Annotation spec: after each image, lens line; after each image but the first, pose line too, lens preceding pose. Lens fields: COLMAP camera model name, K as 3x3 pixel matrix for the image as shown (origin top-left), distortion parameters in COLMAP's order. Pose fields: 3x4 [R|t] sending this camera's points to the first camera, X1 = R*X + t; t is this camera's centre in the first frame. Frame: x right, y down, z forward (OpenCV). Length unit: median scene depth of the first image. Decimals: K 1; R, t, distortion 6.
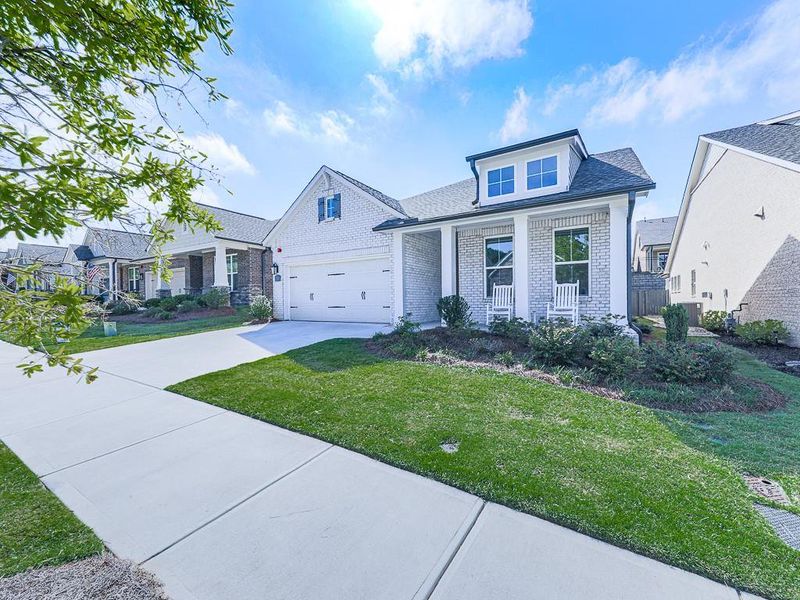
lens RADIAL K [[321.4, 0, 400.0], [0, 321.4, 300.0], [0, 0, 1]] dist [0.000201, 0.000028]
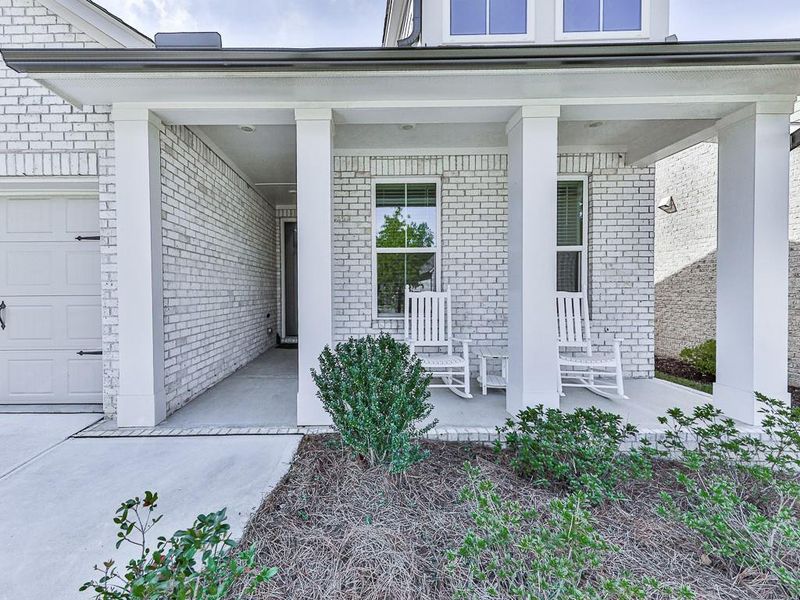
lens RADIAL K [[398.3, 0, 400.0], [0, 398.3, 300.0], [0, 0, 1]] dist [0.004480, 0.000415]
pose [[0.846832, -0.002136, 0.531856, 0.005954], [-0.004251, 0.999933, 0.010785, -0.039795], [-0.531844, -0.011394, 0.846766, 0.563270]]
